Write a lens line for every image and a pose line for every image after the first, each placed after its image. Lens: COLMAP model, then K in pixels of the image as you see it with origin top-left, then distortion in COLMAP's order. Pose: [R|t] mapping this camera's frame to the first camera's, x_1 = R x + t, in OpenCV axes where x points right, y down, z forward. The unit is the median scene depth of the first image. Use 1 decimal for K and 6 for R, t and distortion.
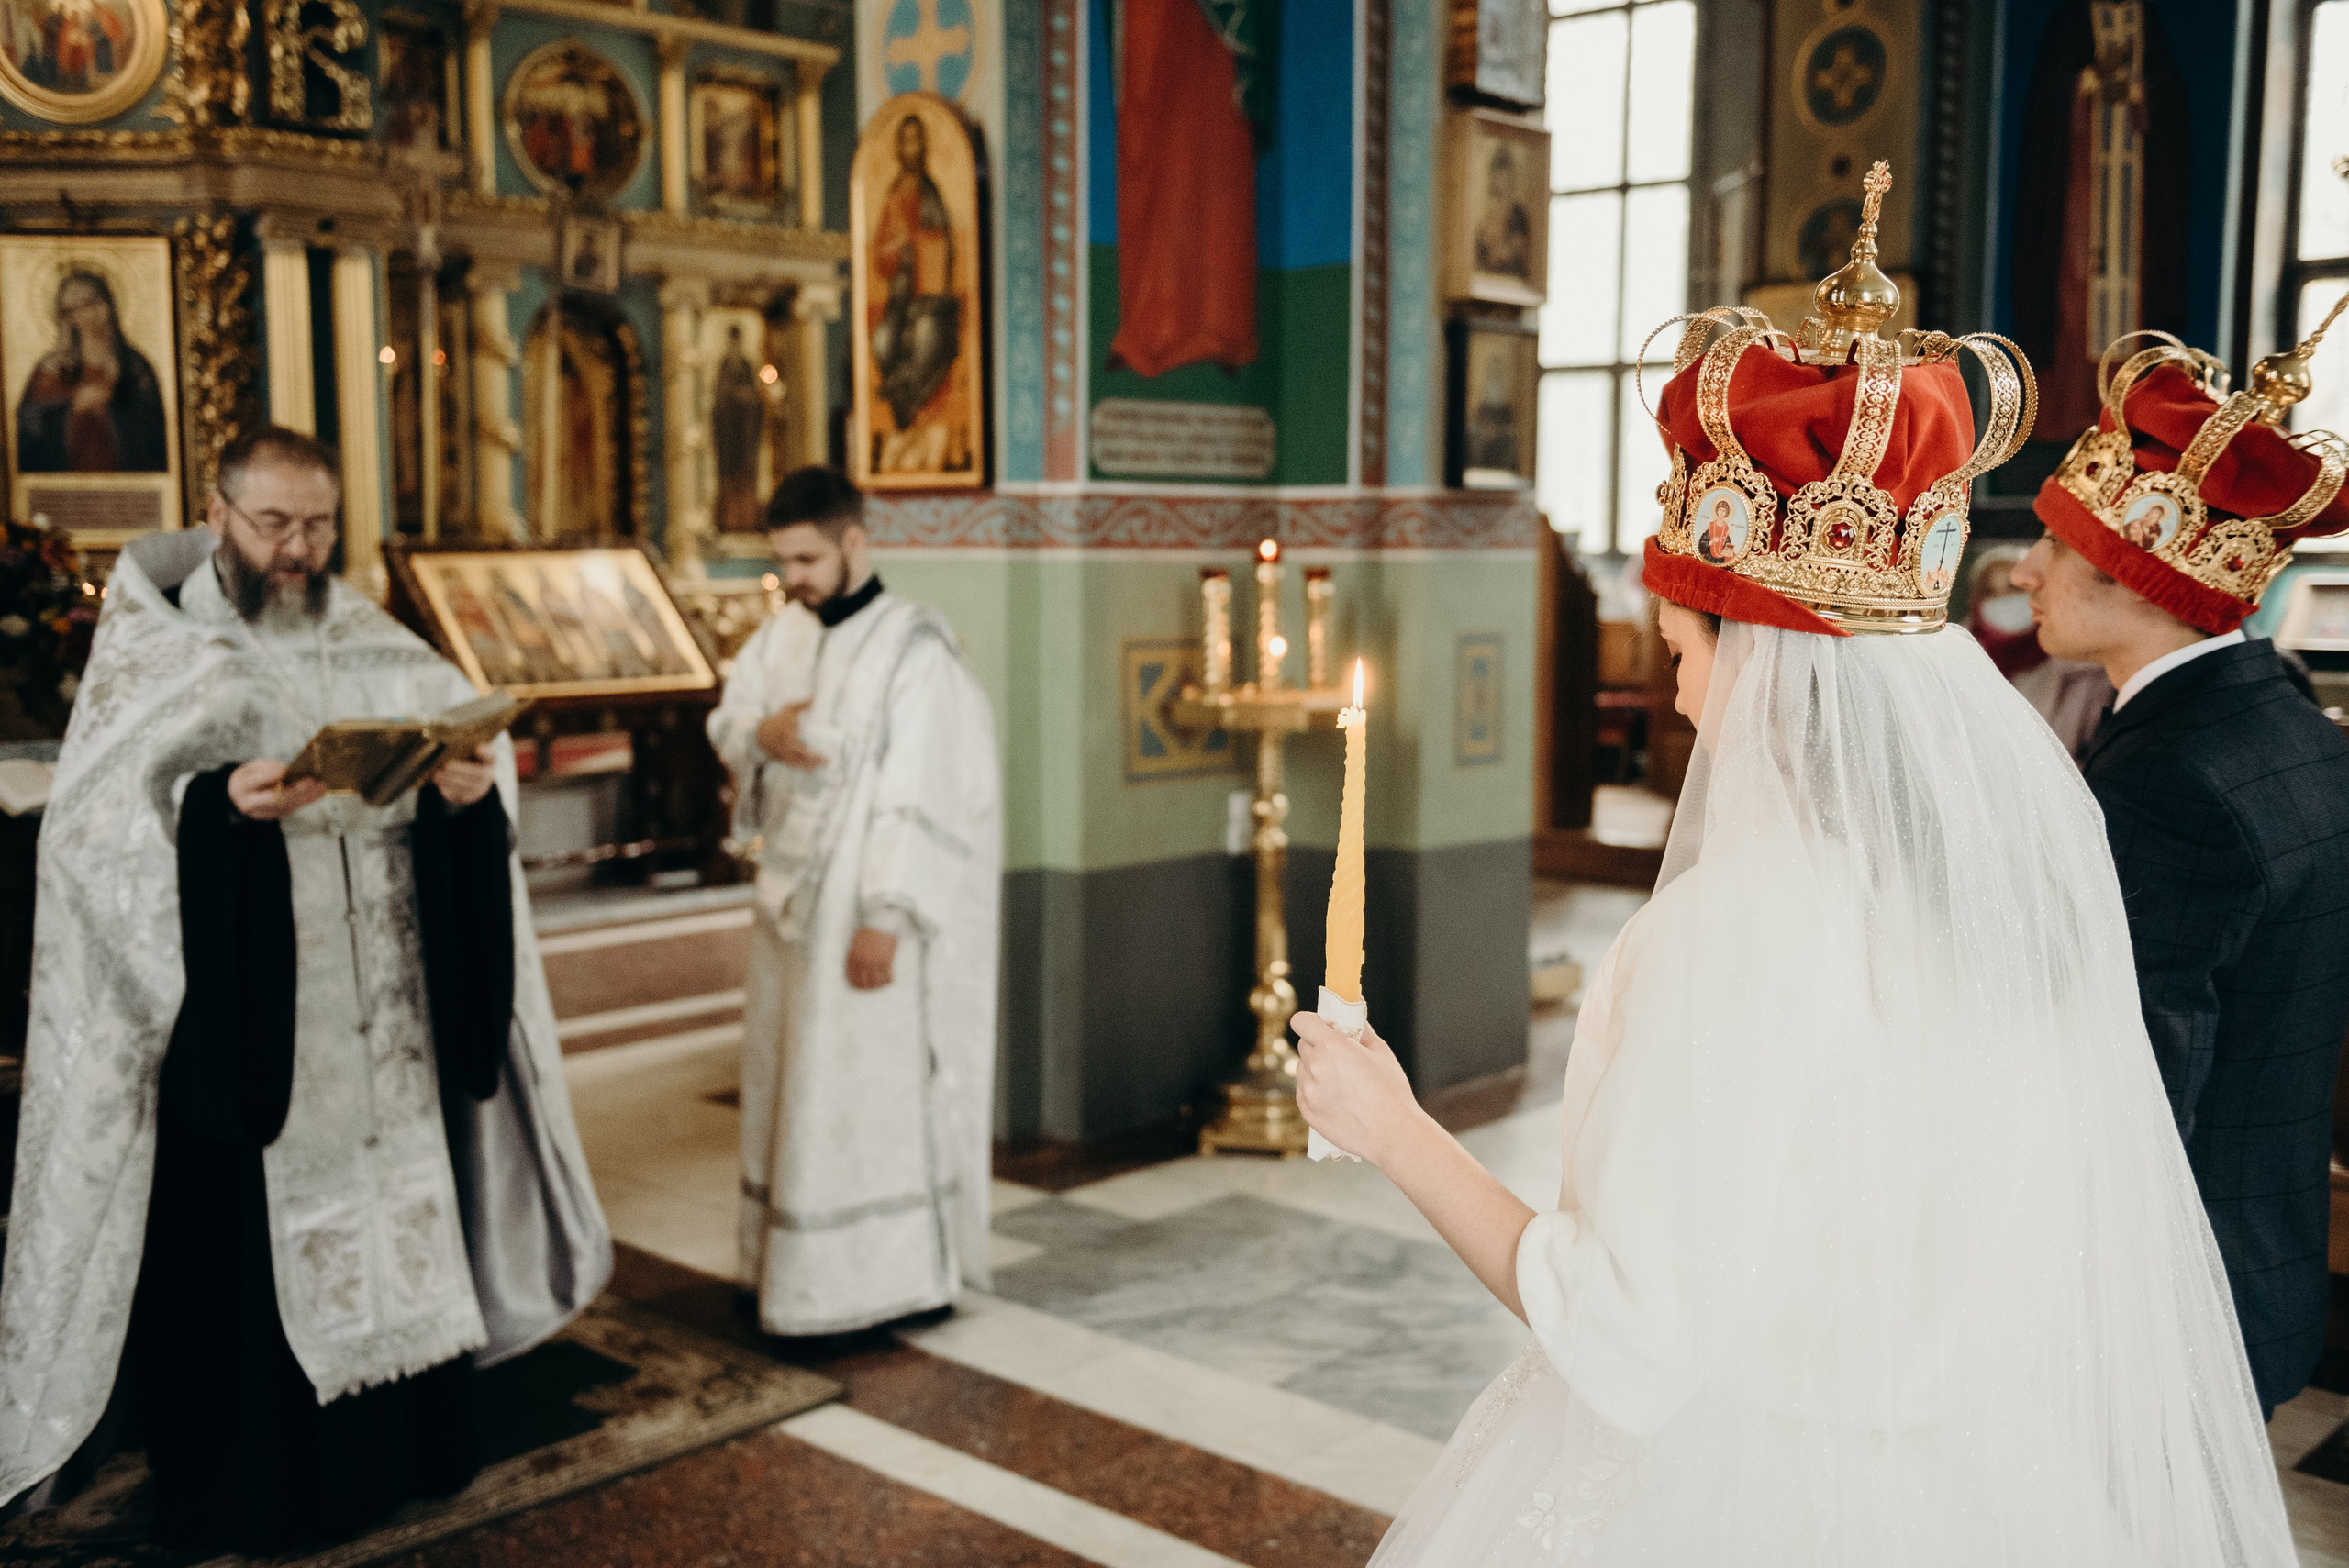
lens RADIAL K [[2331.6, 0, 1174.5], [0, 2331.6, 784.0], [0, 0, 1]] dist [0.039981, 0.000060]
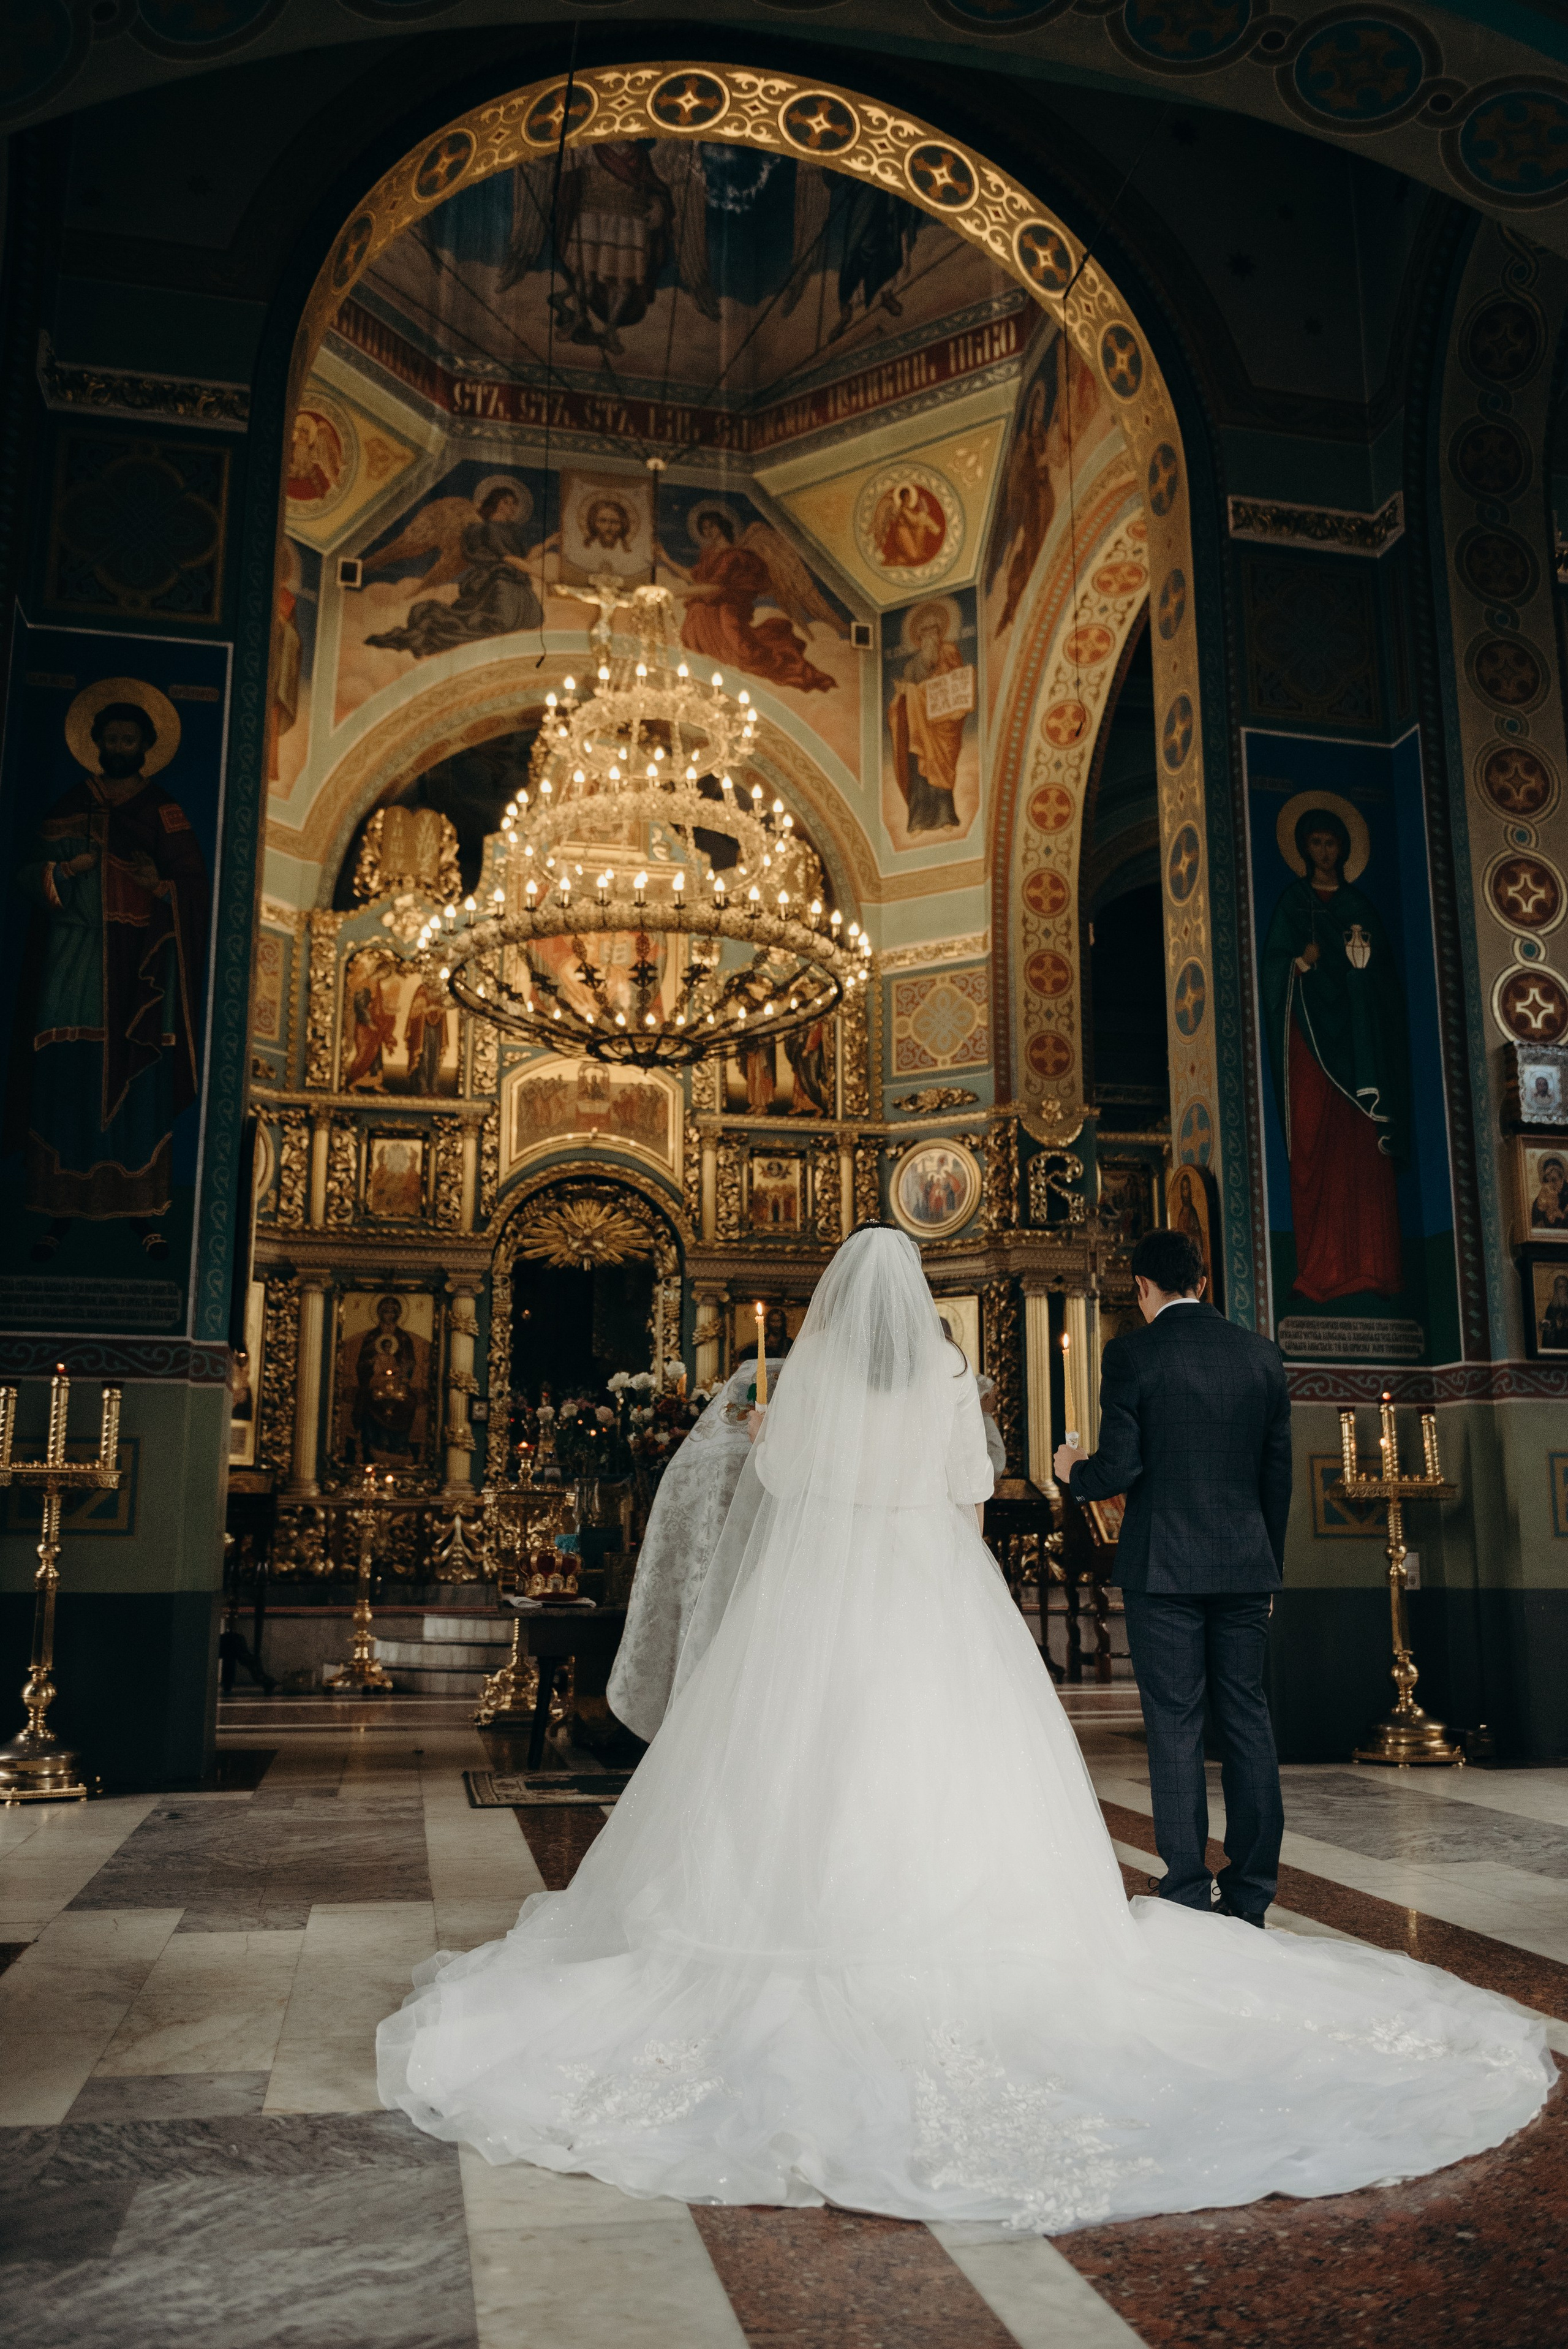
lens RADIAL K [[1853.8, 0, 782.5], [0, 1853.8, 1183.5], [0, 0, 1]] dist [-0.022172, -0.009583]
pose [[0.811105, -0.112688, -0.573942, 0.267545], [-0.063227, 0.958622, -0.277571, 0.086083], [0.581473, 0.261428, 0.770418, -0.186301]]
